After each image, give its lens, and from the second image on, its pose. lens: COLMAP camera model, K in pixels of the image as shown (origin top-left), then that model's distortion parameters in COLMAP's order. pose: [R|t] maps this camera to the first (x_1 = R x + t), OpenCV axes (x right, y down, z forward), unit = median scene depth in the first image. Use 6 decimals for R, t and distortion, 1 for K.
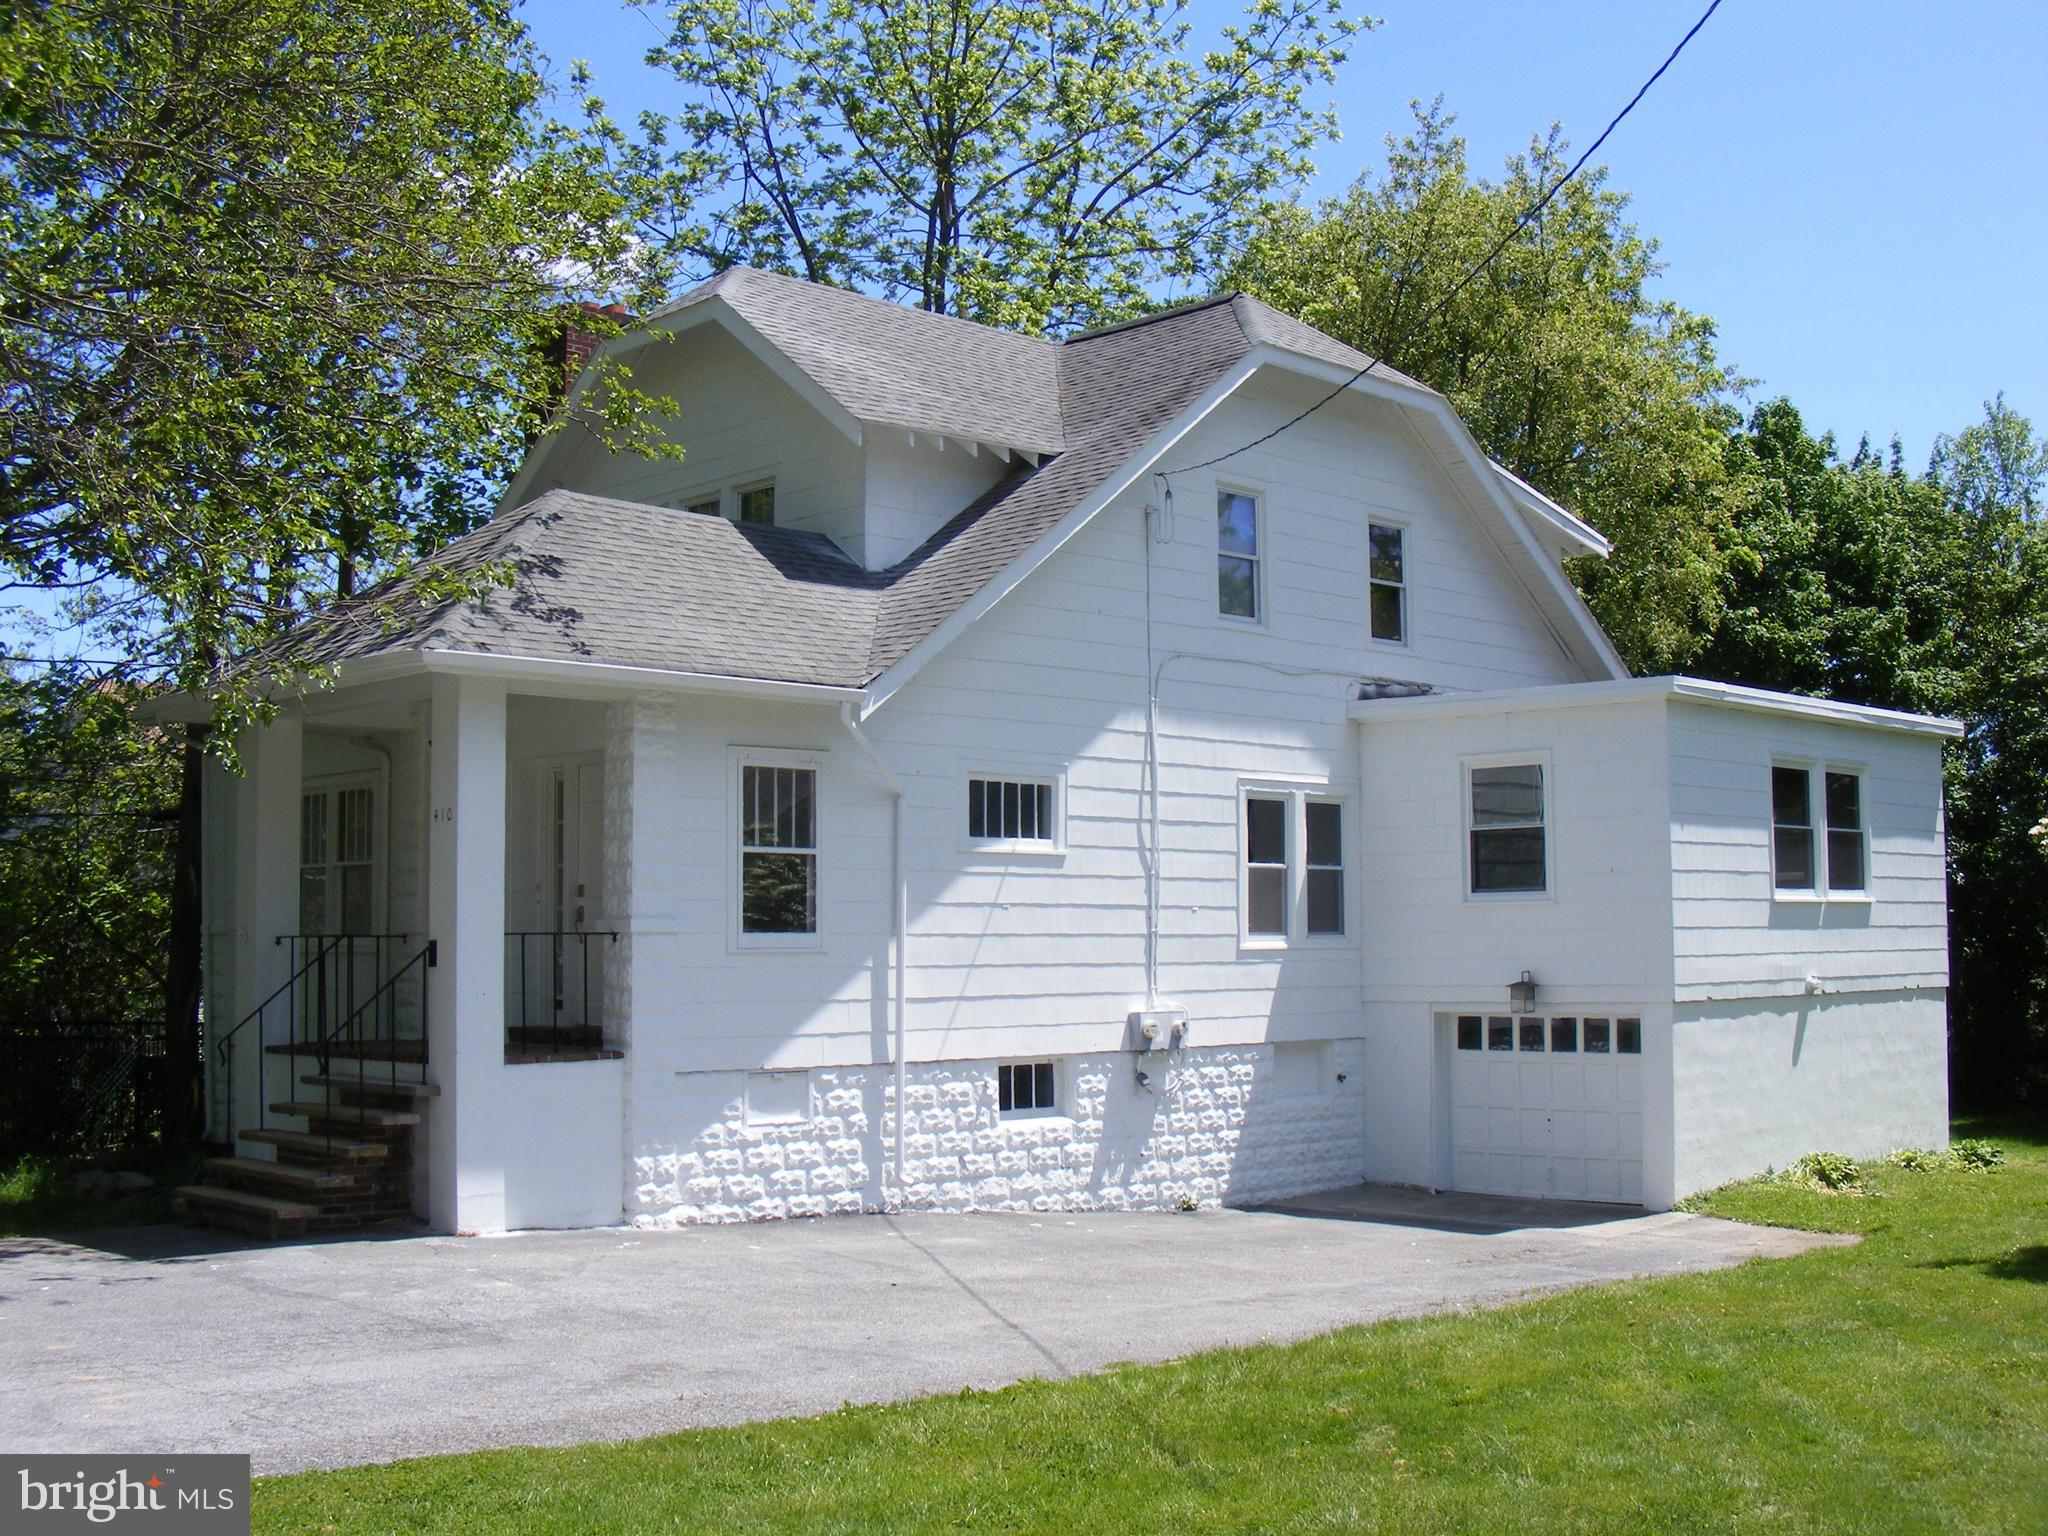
lens RADIAL K [[2348.0, 0, 1031.4], [0, 2348.0, 760.9], [0, 0, 1]] dist [-0.235228, 0.224072]
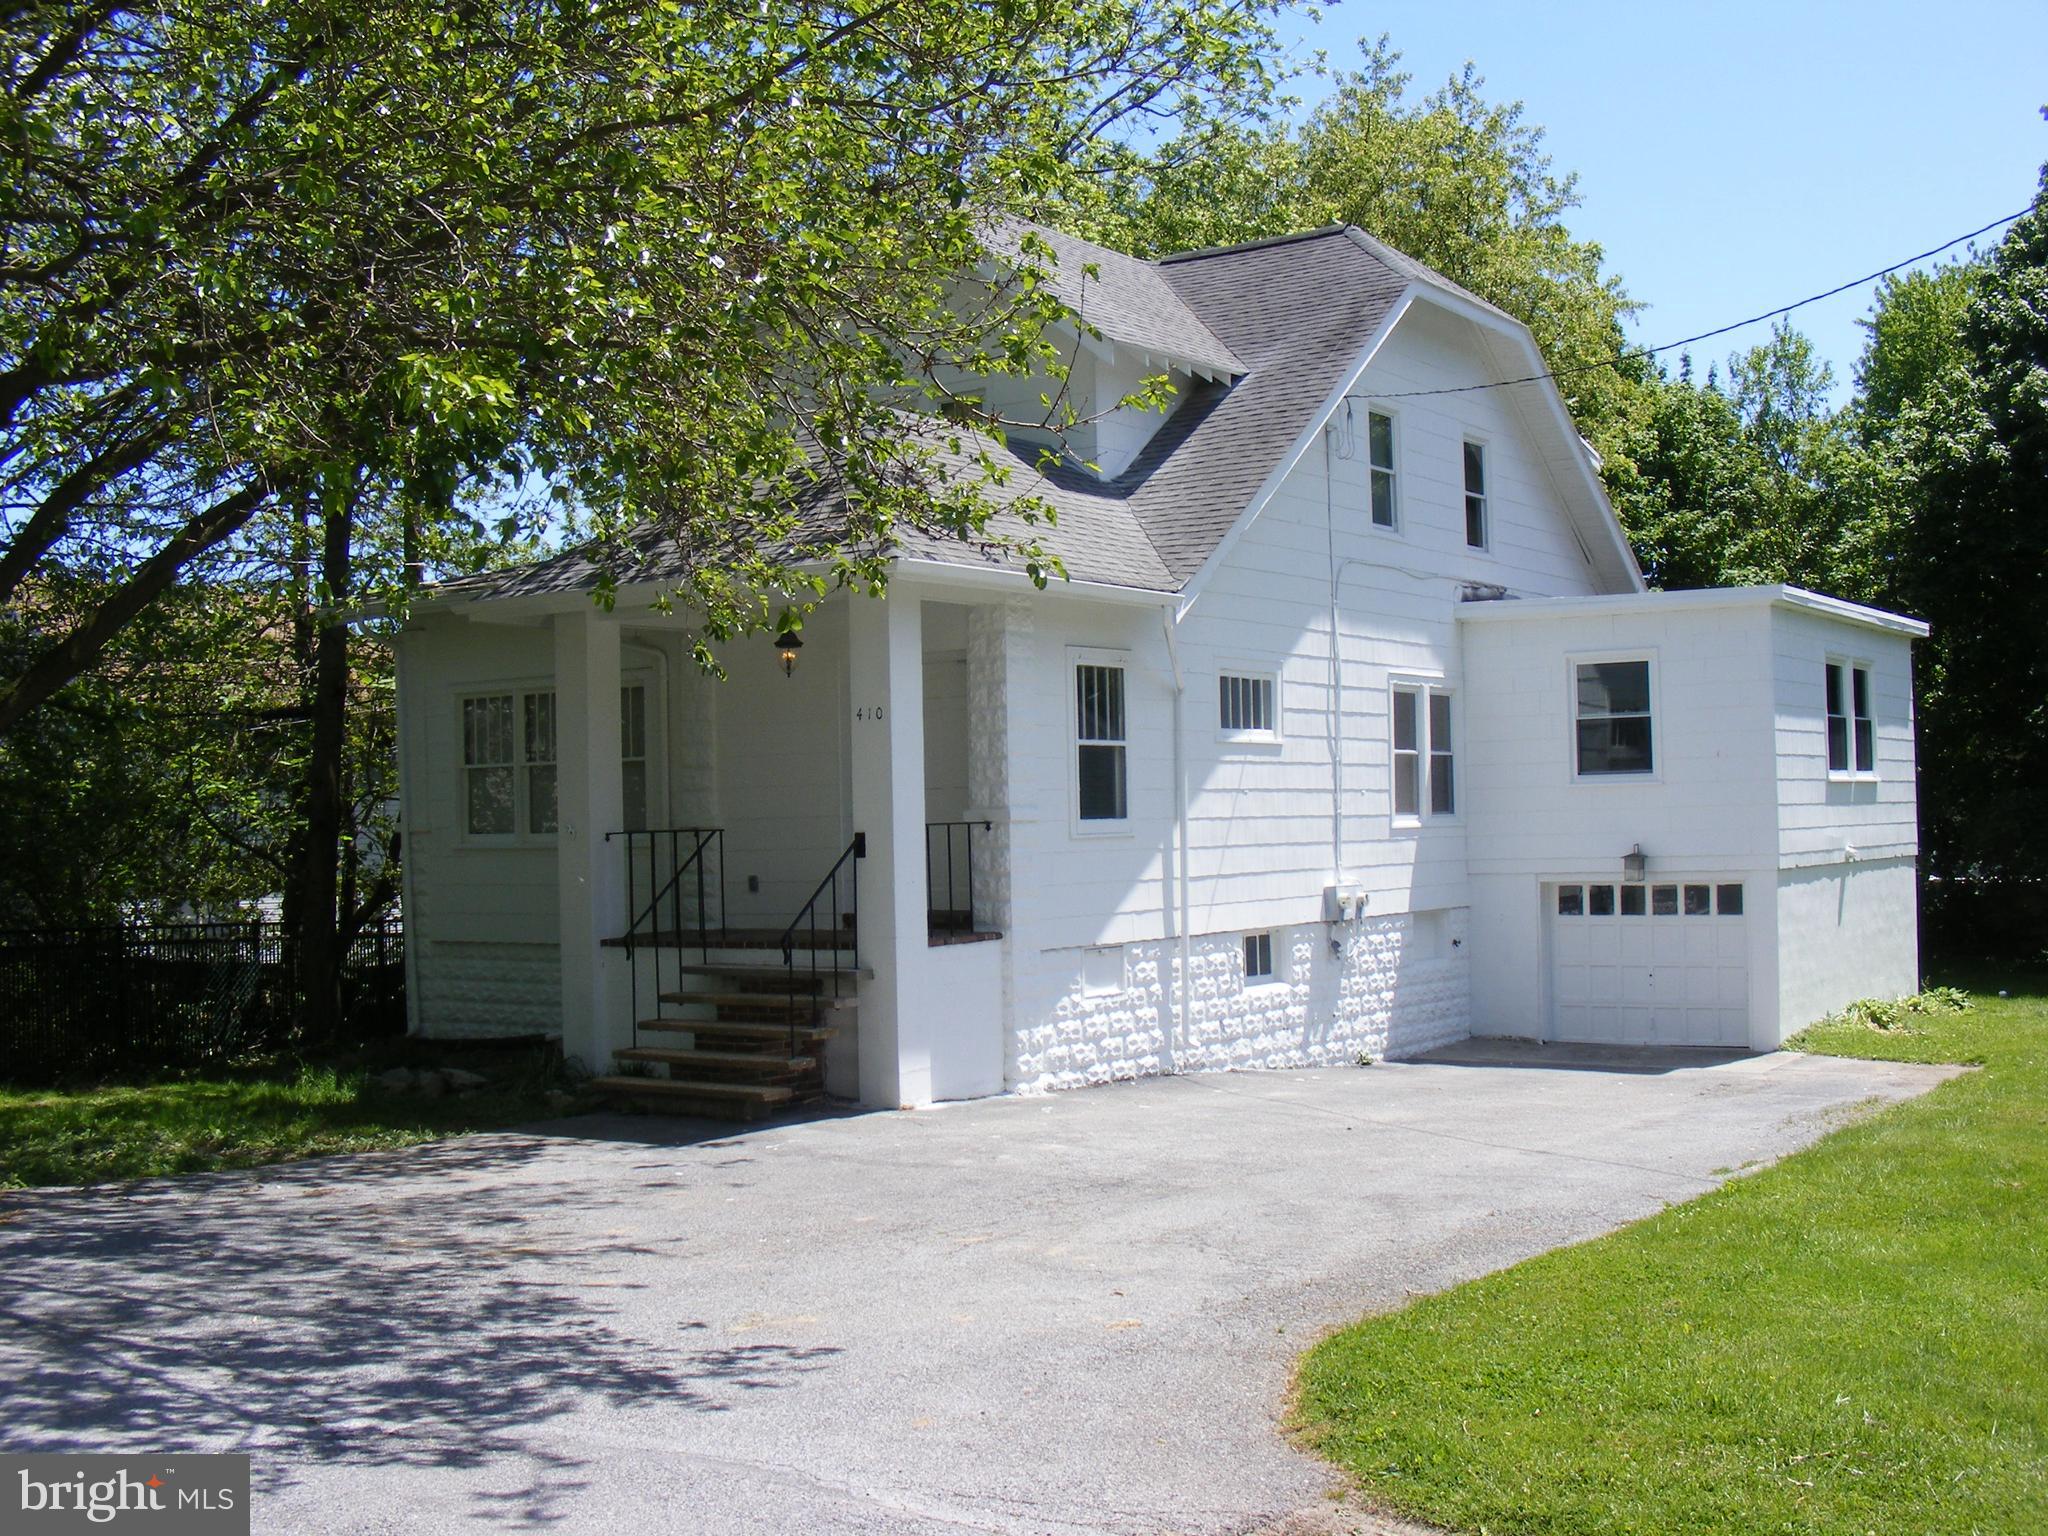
lens RADIAL K [[2348.0, 0, 1031.4], [0, 2348.0, 760.9], [0, 0, 1]] dist [-0.235228, 0.224072]
pose [[0.982031, -0.009768, 0.188469, -0.302470], [0.000282, 0.998734, 0.050293, -0.007065], [-0.188721, -0.049336, 0.980791, -0.050595]]
